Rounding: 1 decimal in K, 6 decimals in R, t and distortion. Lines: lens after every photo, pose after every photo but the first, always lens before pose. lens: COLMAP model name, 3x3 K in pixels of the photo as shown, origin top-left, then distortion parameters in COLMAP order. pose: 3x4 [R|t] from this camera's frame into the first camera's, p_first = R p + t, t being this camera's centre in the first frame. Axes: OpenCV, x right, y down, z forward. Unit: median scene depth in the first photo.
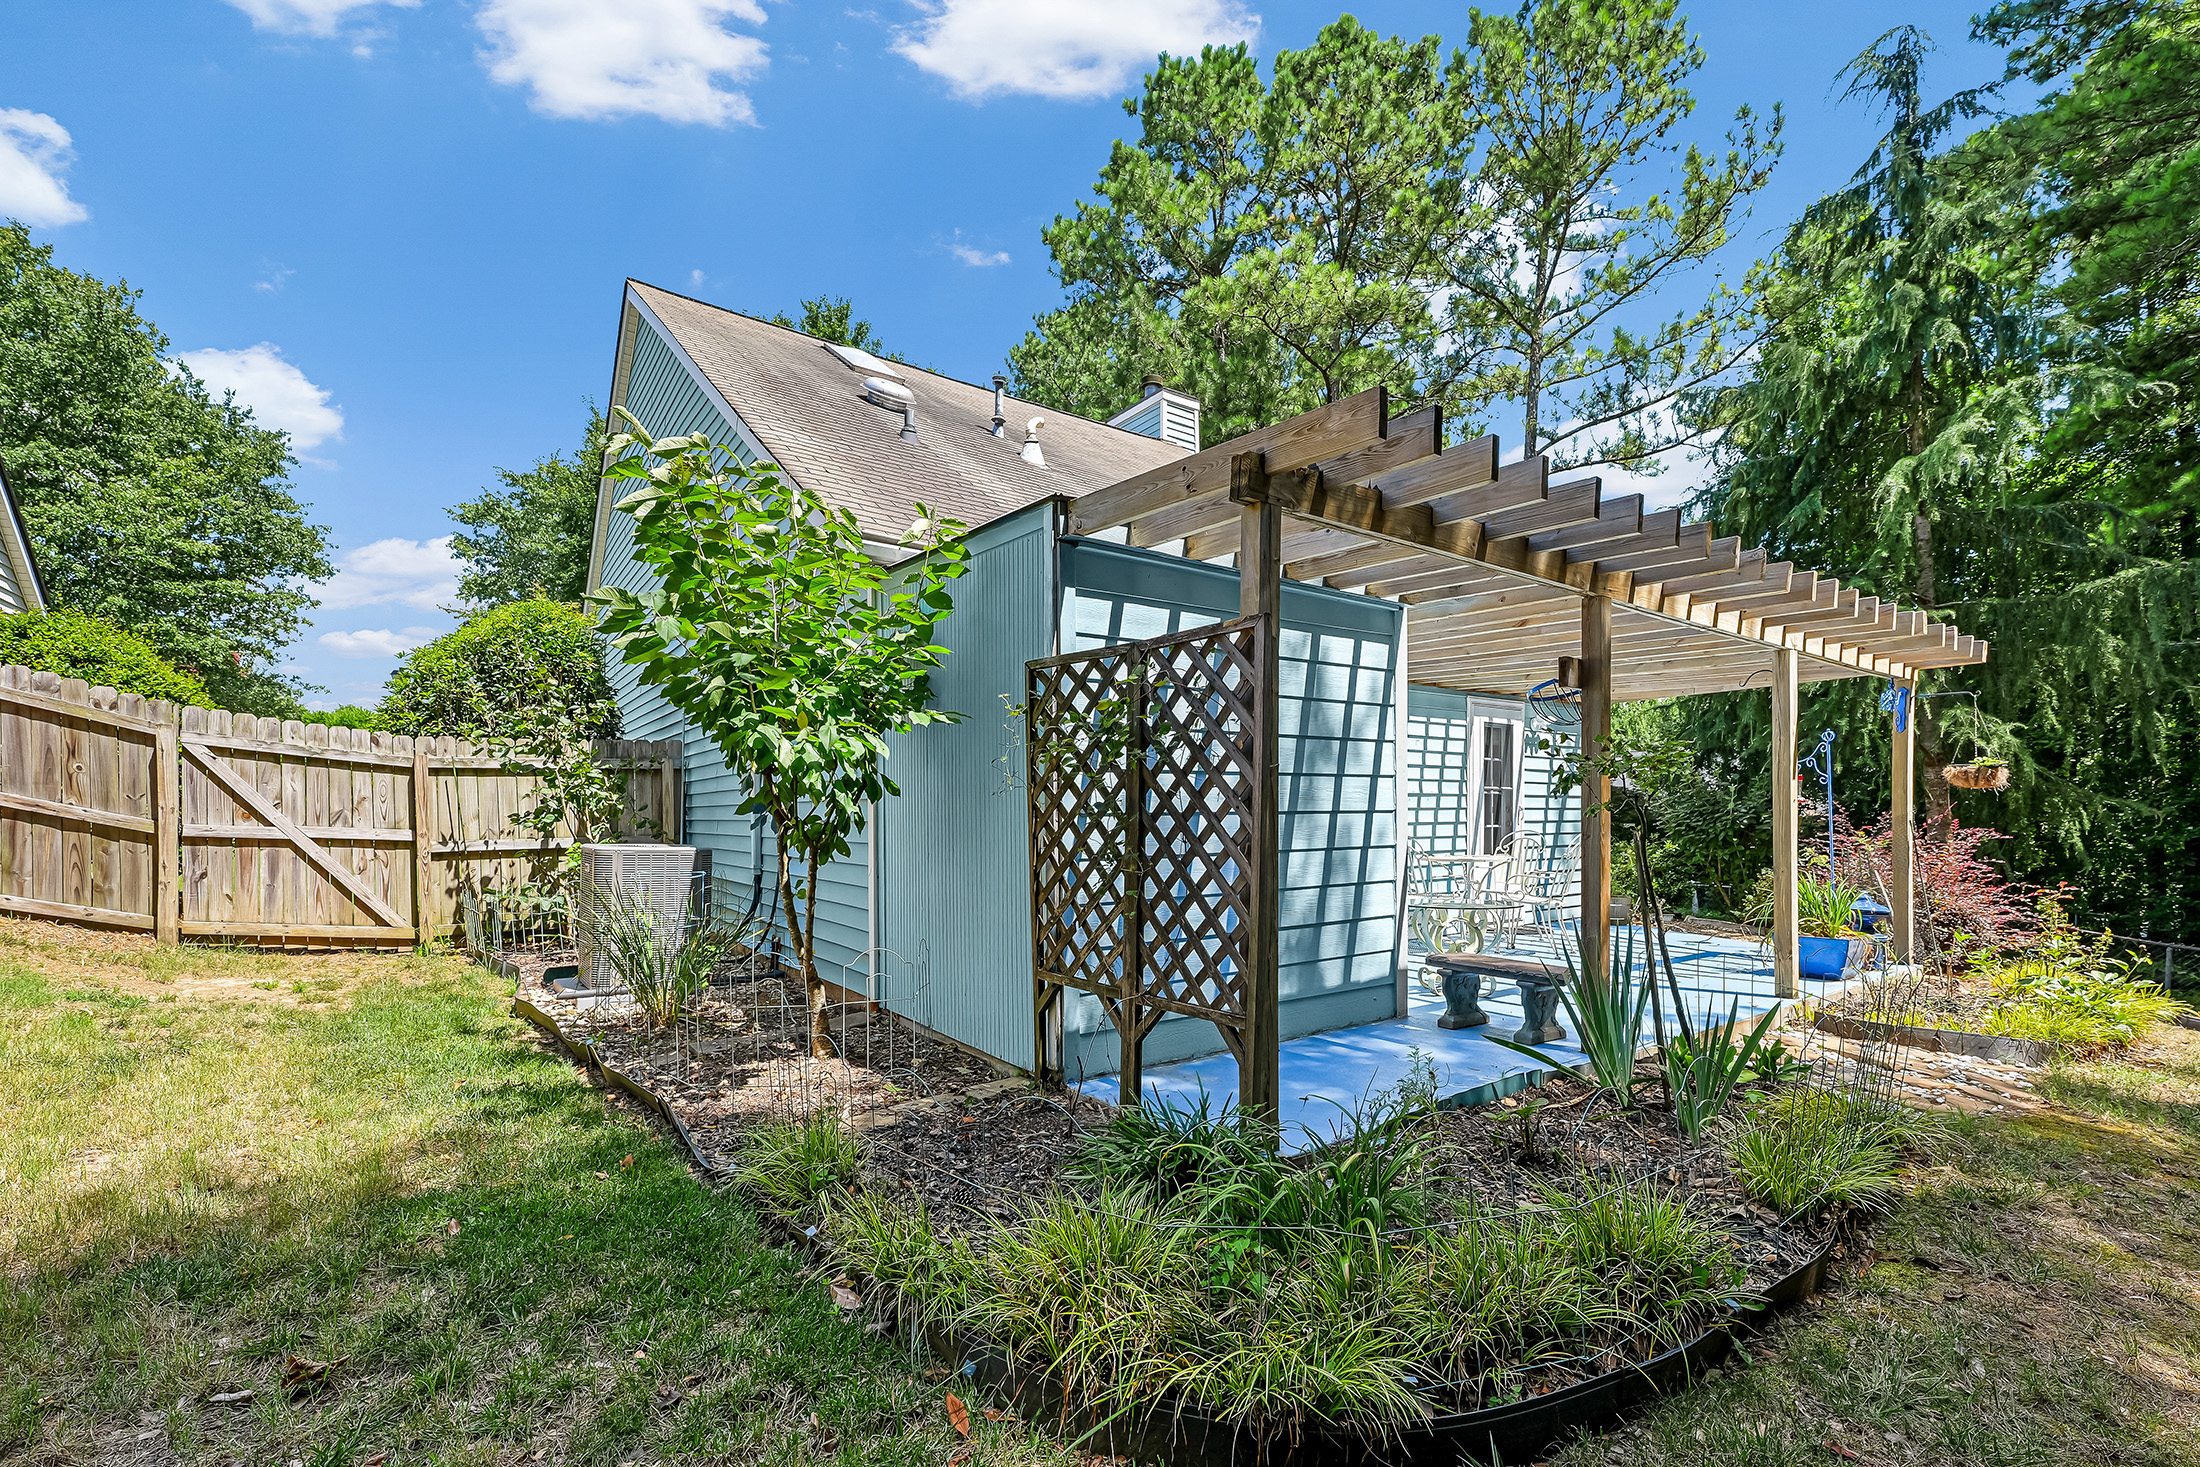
lens RADIAL K [[932.9, 0, 1099.8], [0, 932.9, 810.9], [0, 0, 1]] dist [0.014852, -0.000138]
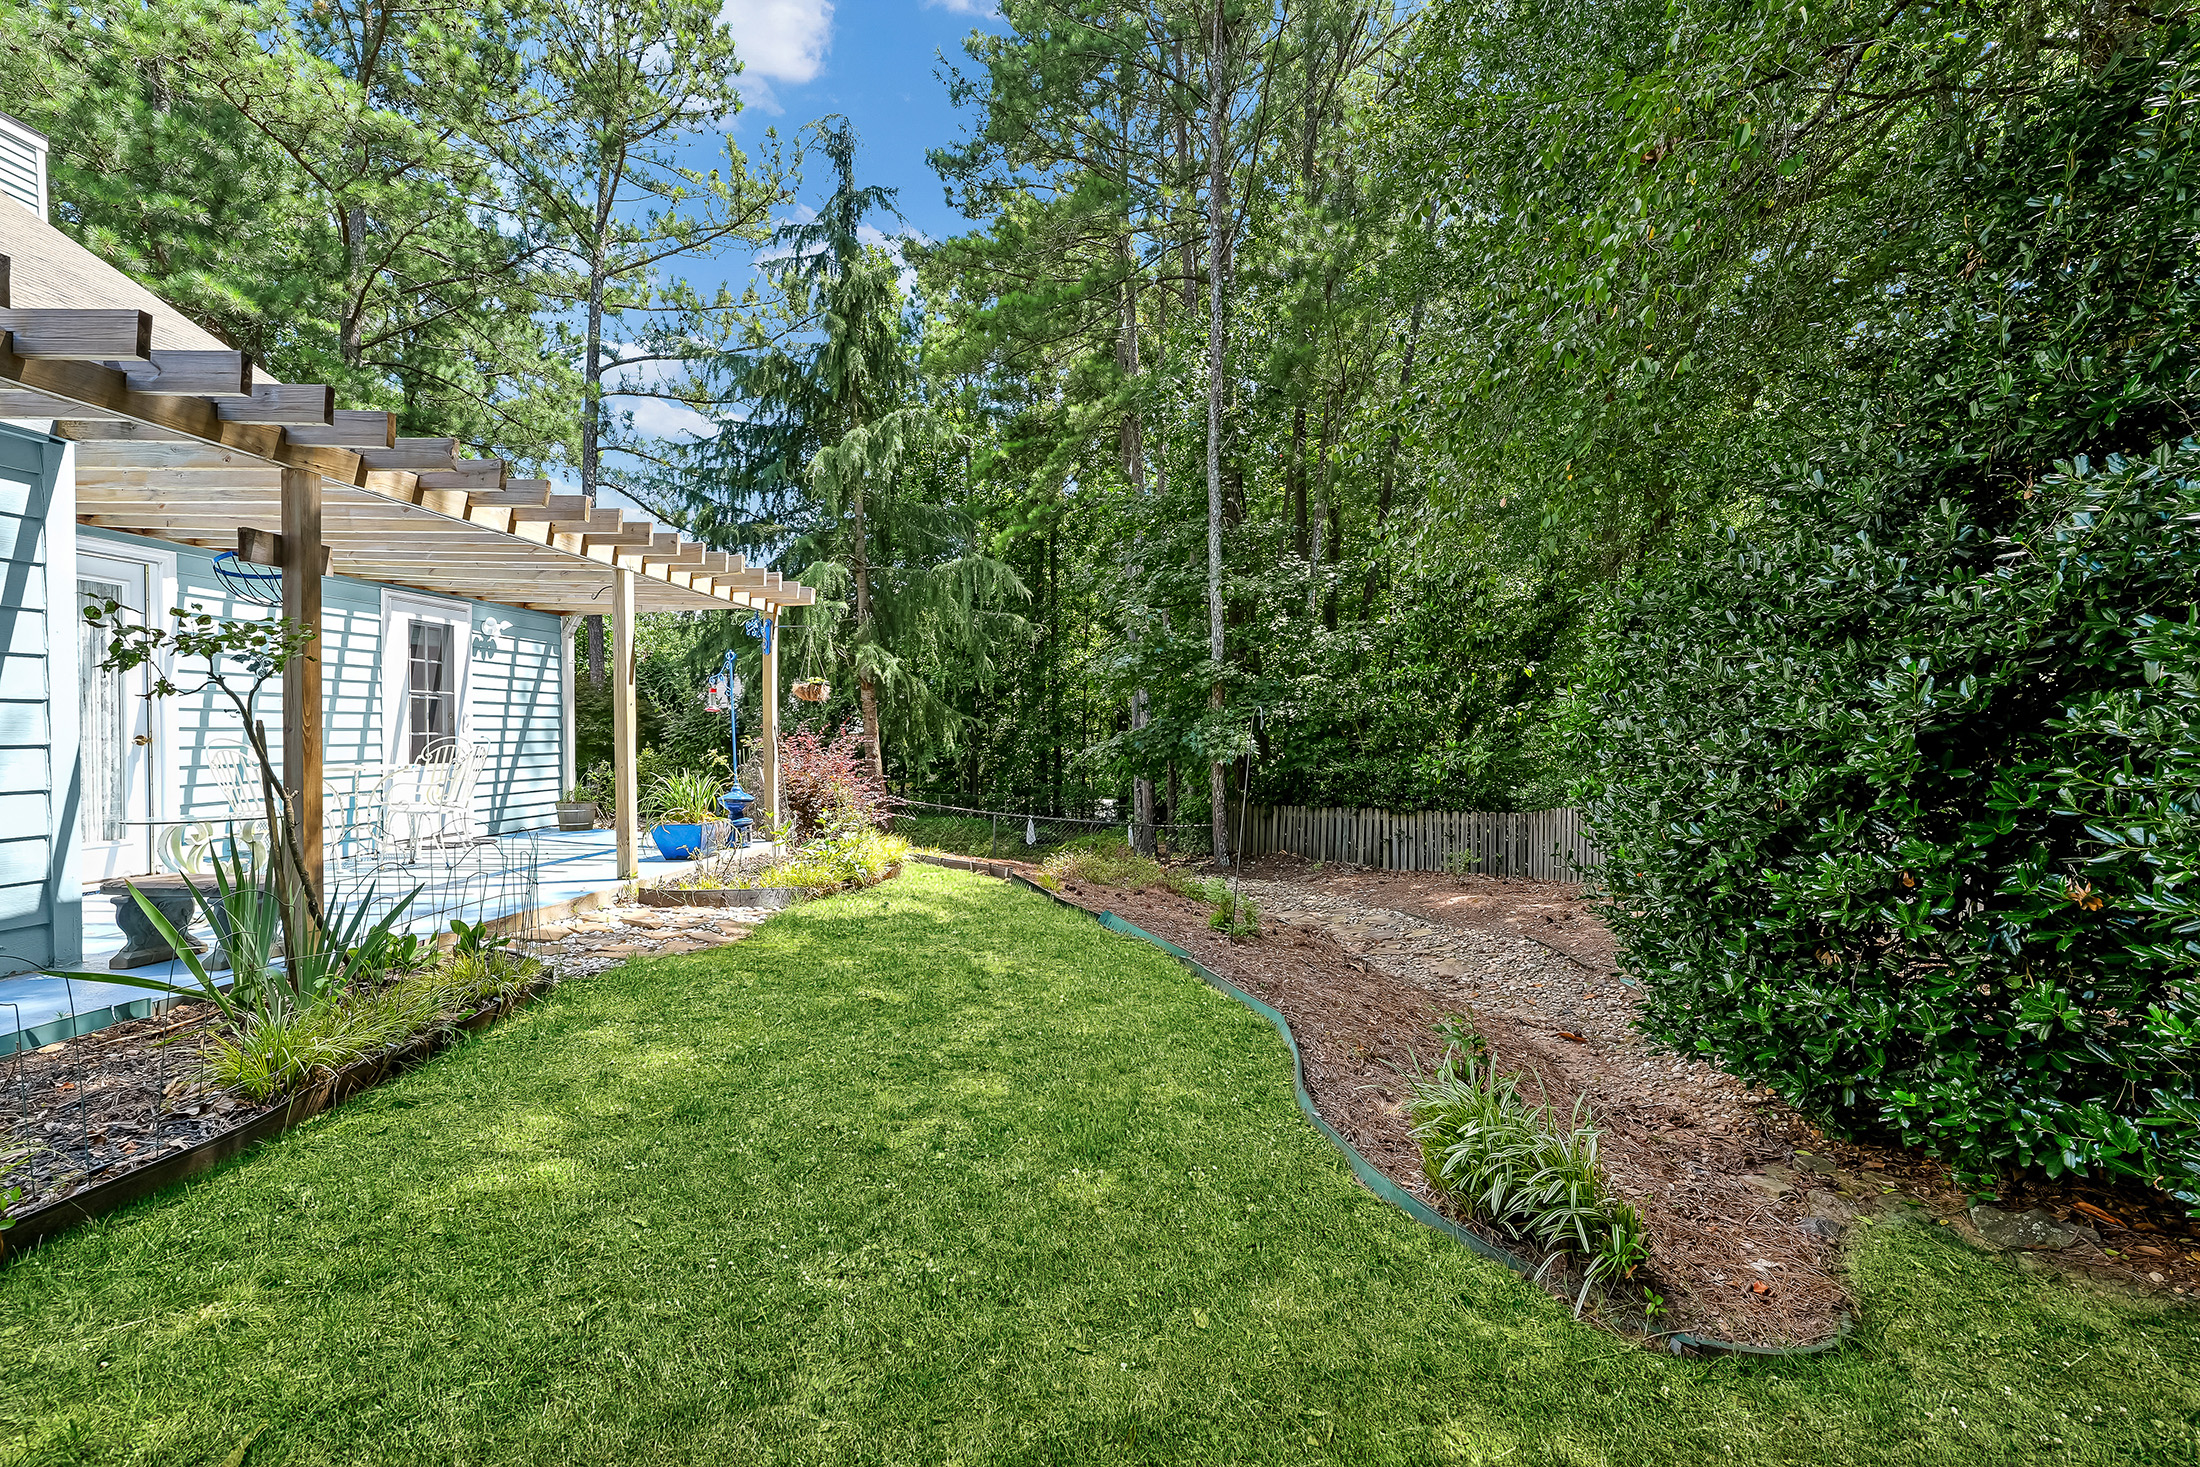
lens RADIAL K [[902.9, 0, 1100.0], [0, 902.9, 733.5], [0, 0, 1]] dist [0.000995, 0.000304]
pose [[0.650516, -0.000657, 0.759492, 0.178967], [-0.001419, 0.999997, 0.002081, 0.013840], [-0.759491, -0.002432, 0.650513, -0.085321]]
